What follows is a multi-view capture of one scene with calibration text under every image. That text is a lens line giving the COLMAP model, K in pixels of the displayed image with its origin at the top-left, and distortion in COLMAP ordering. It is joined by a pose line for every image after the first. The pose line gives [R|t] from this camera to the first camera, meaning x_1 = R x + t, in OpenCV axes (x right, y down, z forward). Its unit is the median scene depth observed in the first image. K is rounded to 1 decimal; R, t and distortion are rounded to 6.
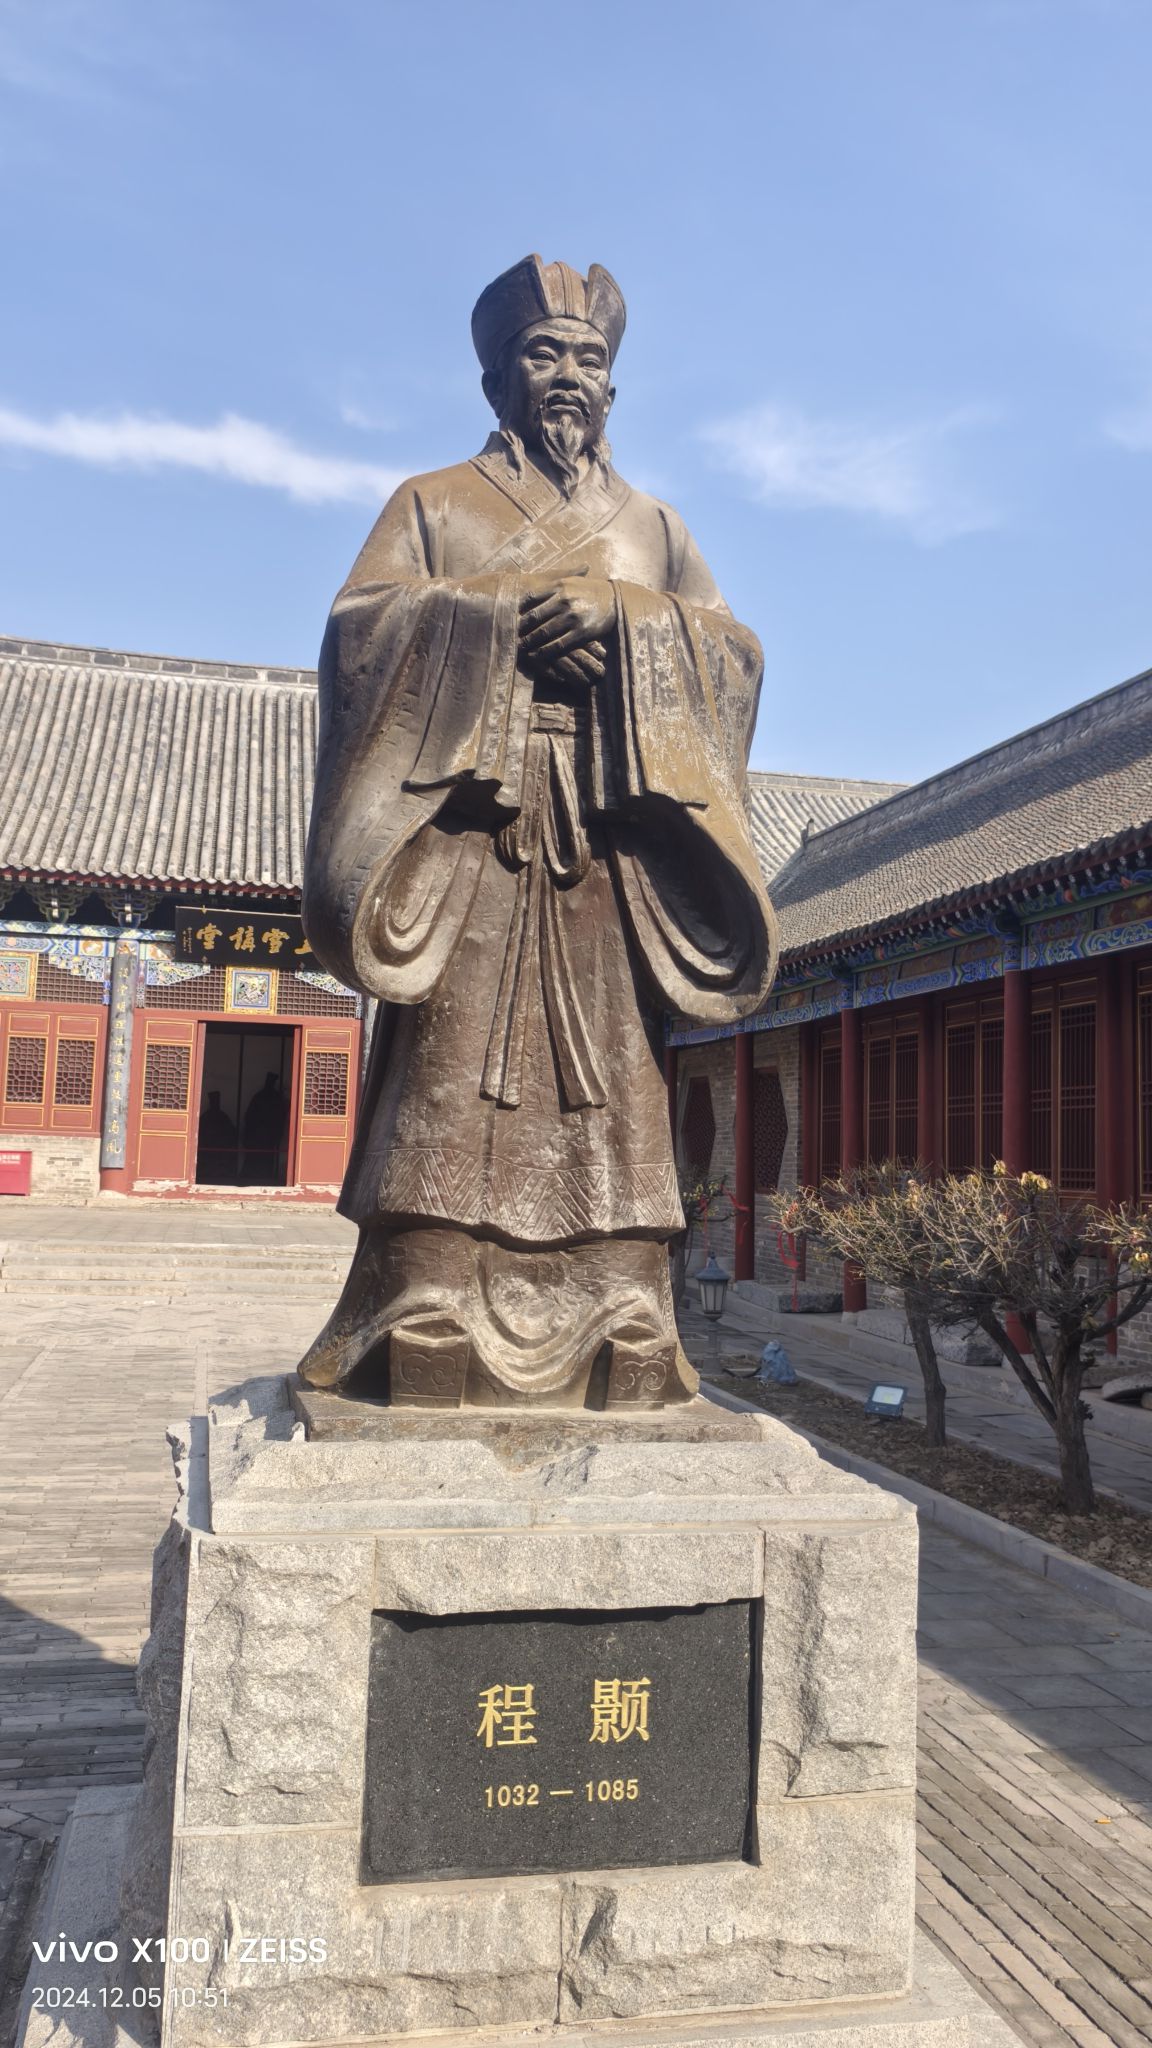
lens RADIAL K [[1653.0, 0, 576.0], [0, 1653.0, 1024.0], [0, 0, 1]] dist [0.037617, -0.008395]
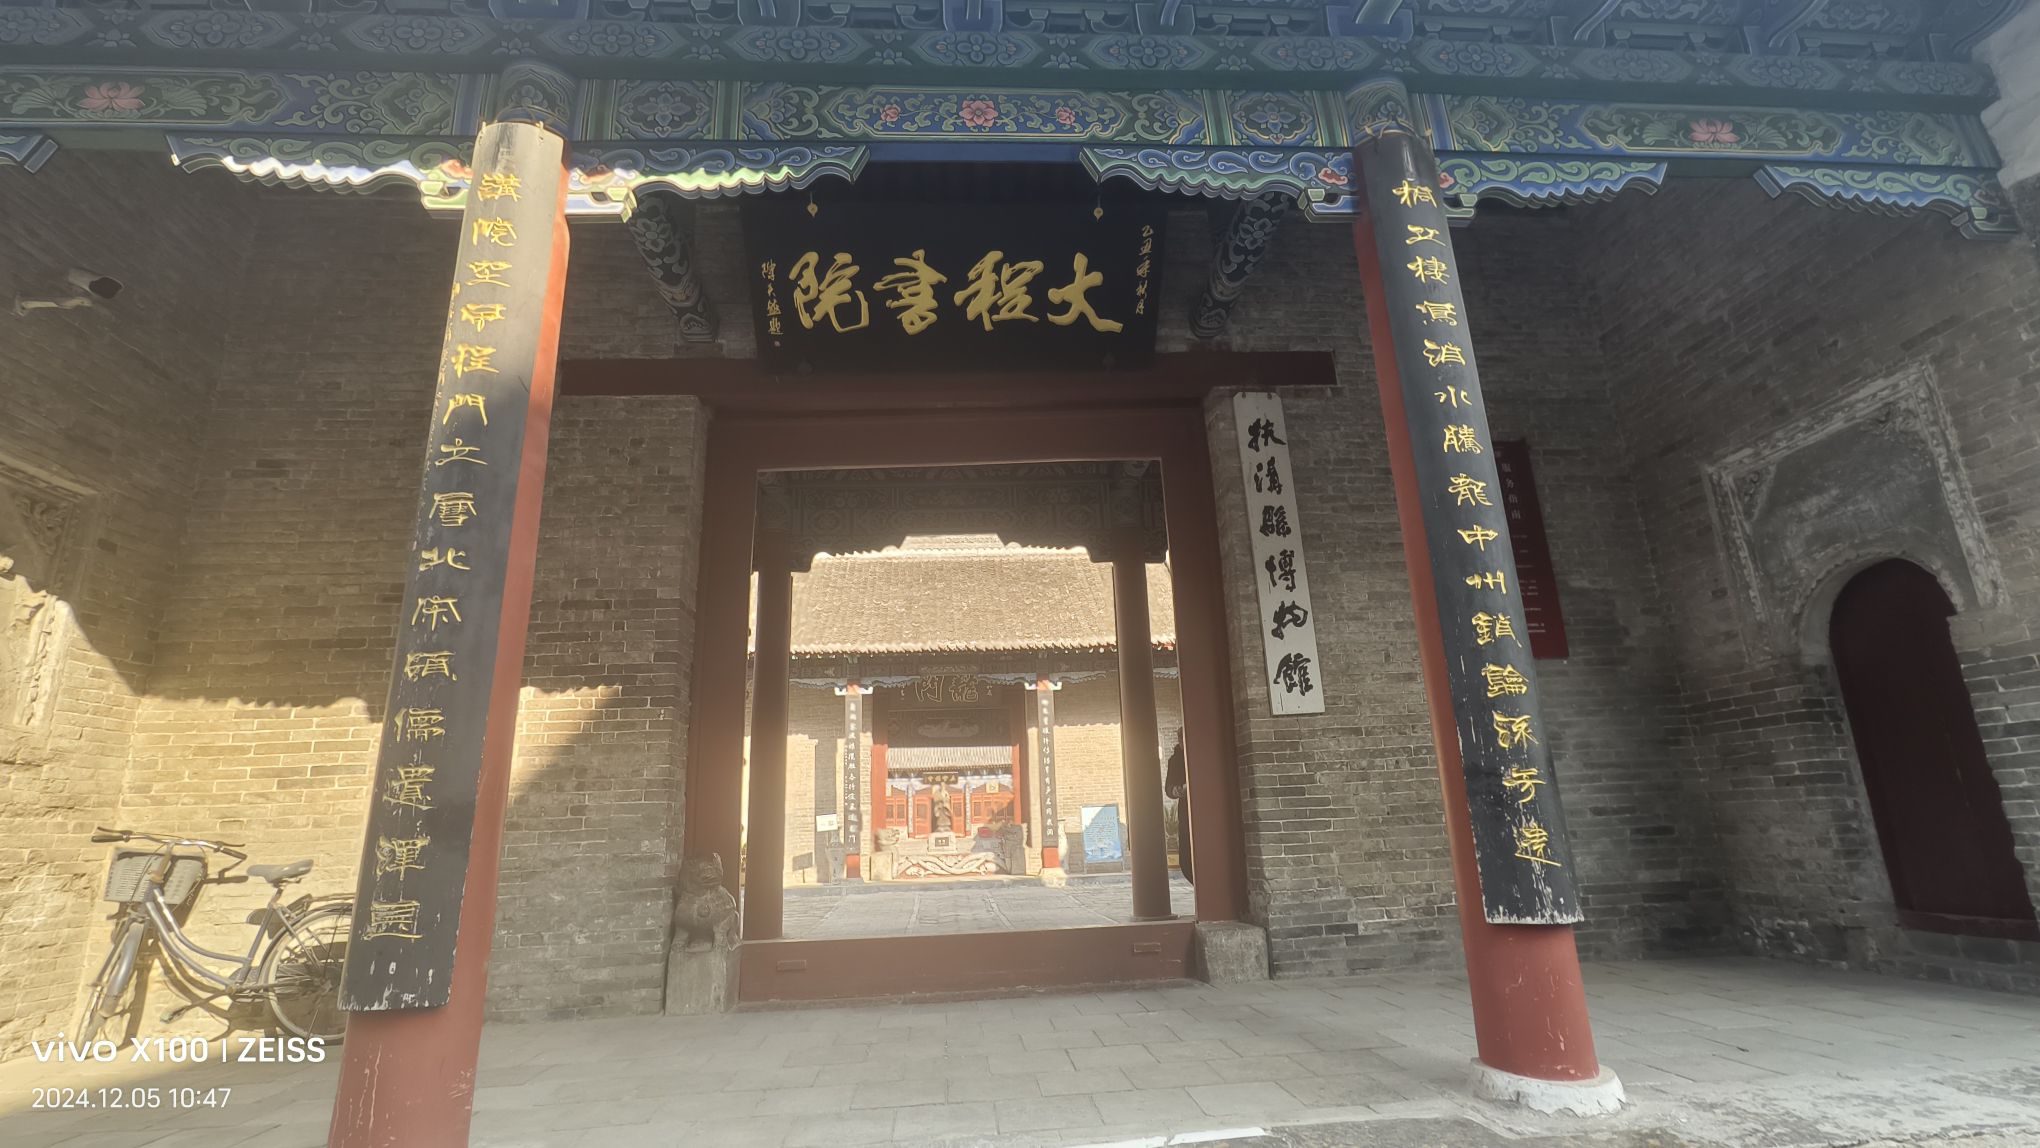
lens RADIAL K [[944.1, 0, 1033.6], [0, 944.1, 560.5], [0, 0, 1]] dist [-0.074104, 0.097796]
pose [[0.990748, -0.101359, -0.090247, 0.343408], [0.081428, 0.975955, -0.202194, -0.090745], [0.108571, 0.192974, 0.975179, -1.559847]]
